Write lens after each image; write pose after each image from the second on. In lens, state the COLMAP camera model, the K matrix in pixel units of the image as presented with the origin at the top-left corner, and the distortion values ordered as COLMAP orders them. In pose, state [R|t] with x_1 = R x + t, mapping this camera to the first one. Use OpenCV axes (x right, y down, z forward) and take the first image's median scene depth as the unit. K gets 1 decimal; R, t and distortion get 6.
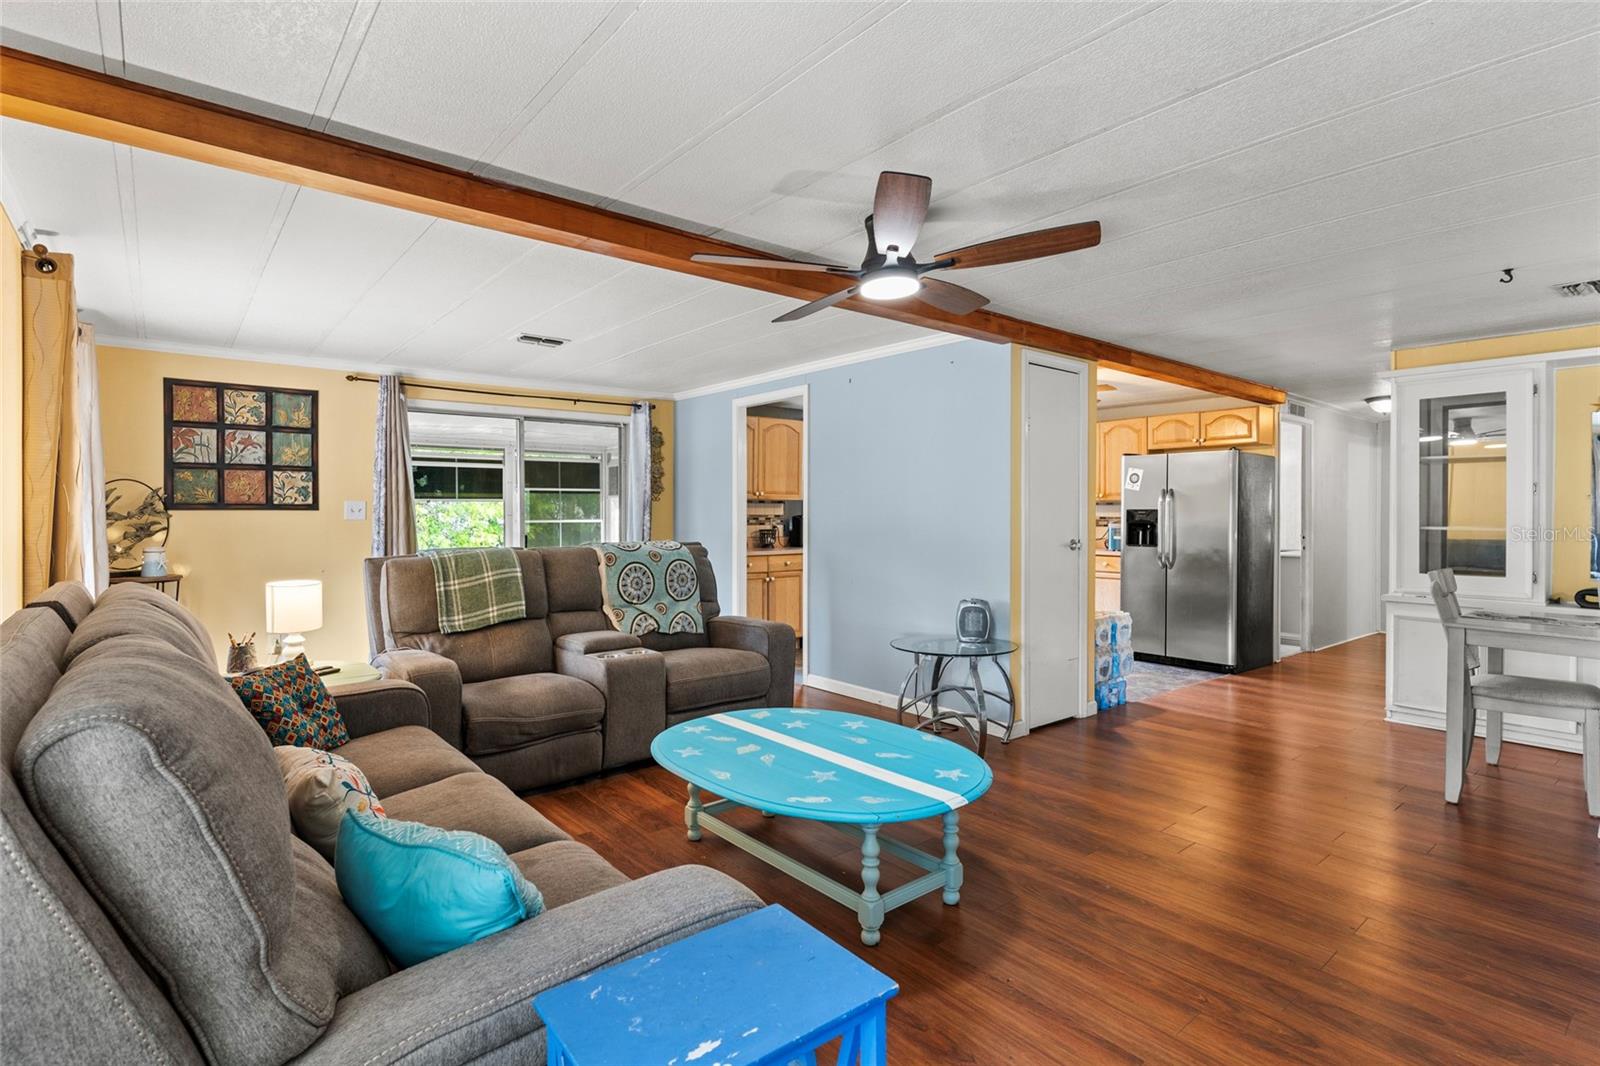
lens RADIAL K [[780.9, 0, 799.1], [0, 780.9, 520.3], [0, 0, 1]] dist [0.002295, -0.001106]
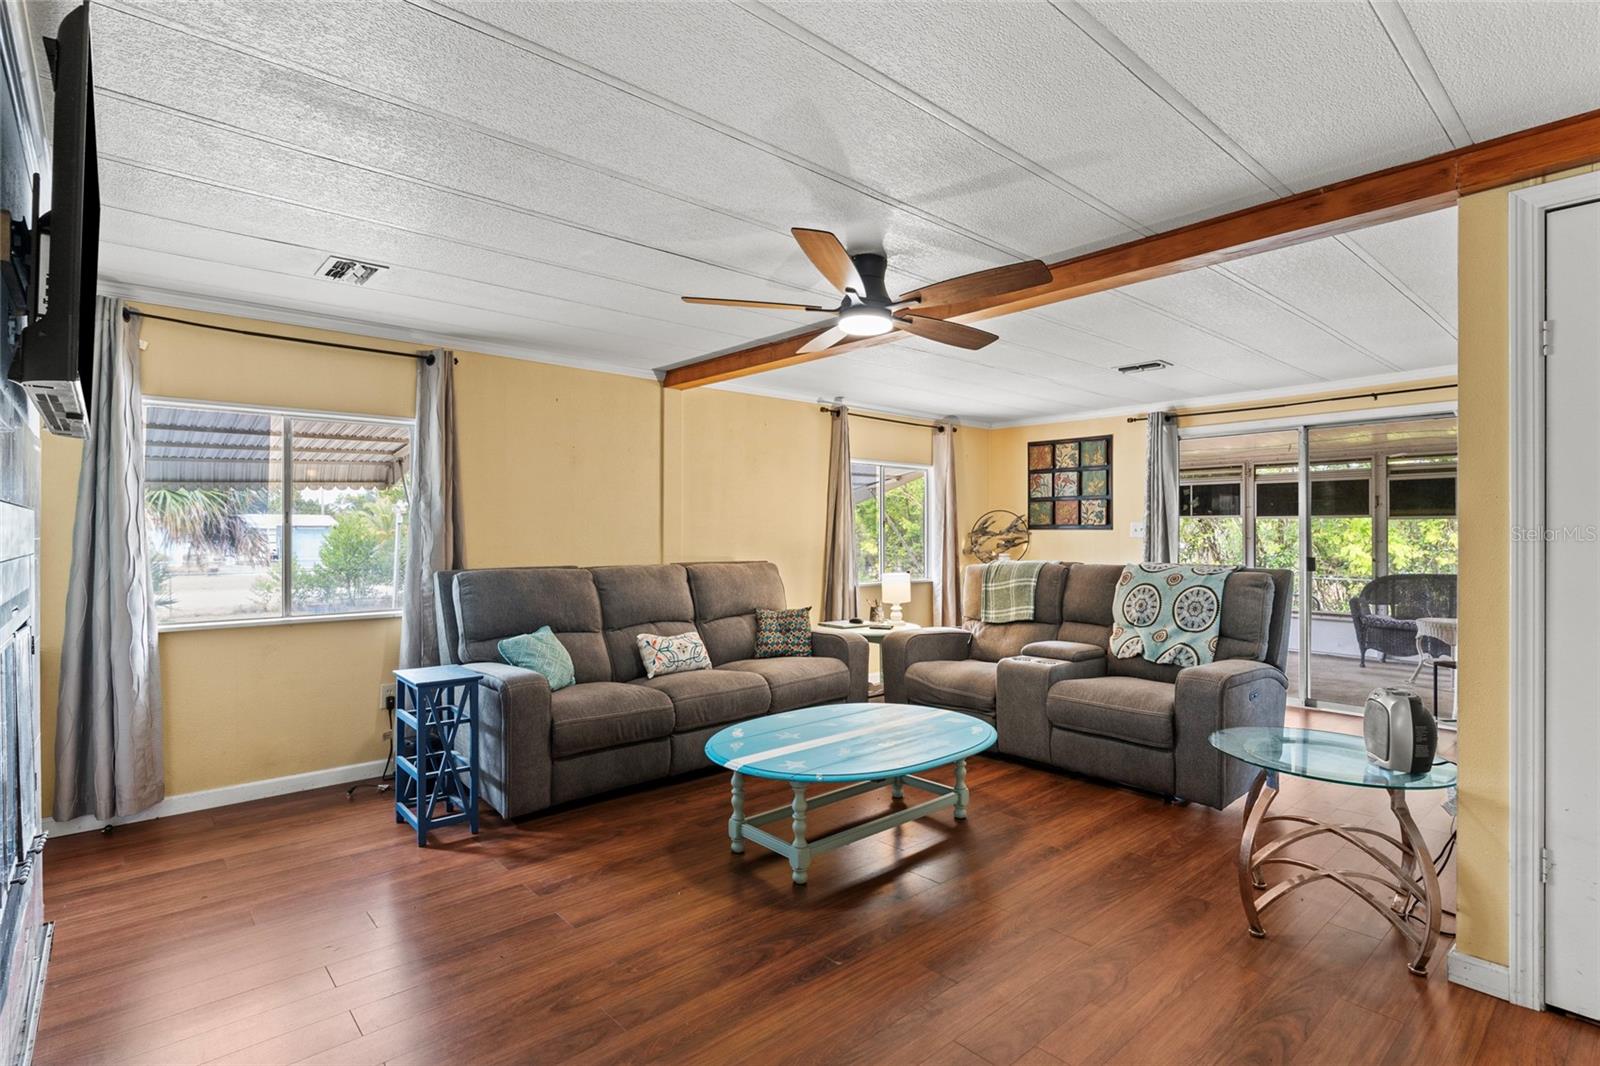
lens RADIAL K [[780.9, 0, 799.7], [0, 780.9, 531.2], [0, 0, 1]] dist [0.002295, -0.001106]
pose [[0.038130, 0.001387, -0.999272, 0.680301], [-0.011999, 0.999928, 0.000930, -0.006263], [0.999201, 0.011954, 0.038144, 0.494926]]
